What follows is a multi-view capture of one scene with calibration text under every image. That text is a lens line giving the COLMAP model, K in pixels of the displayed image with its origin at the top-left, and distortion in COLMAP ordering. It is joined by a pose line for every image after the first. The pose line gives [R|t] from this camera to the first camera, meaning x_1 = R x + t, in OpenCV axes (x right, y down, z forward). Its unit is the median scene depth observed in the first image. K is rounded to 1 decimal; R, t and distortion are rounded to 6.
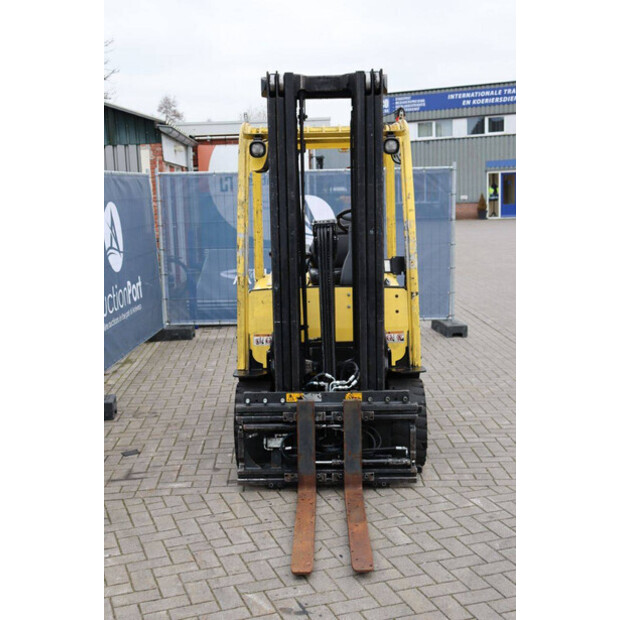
lens RADIAL K [[864.1, 0, 309.0], [0, 864.1, 309.7], [0, 0, 1]] dist [0.080315, 0.000000]
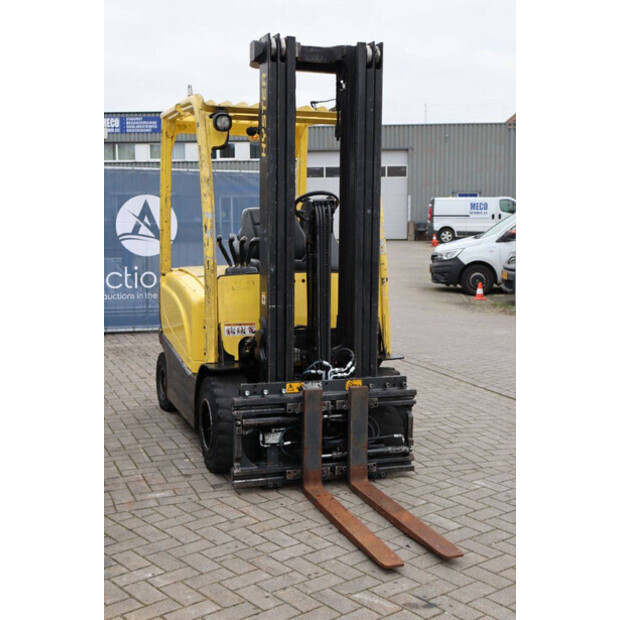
lens RADIAL K [[850.9, 0, 311.2], [0, 850.9, 310.6], [0, 0, 1]] dist [0.064817, 0.000000]
pose [[0.939991, -0.009123, 0.341078, -0.309109], [0.019024, 0.999489, -0.025695, 0.042945], [-0.340669, 0.030641, 0.939684, 0.136166]]
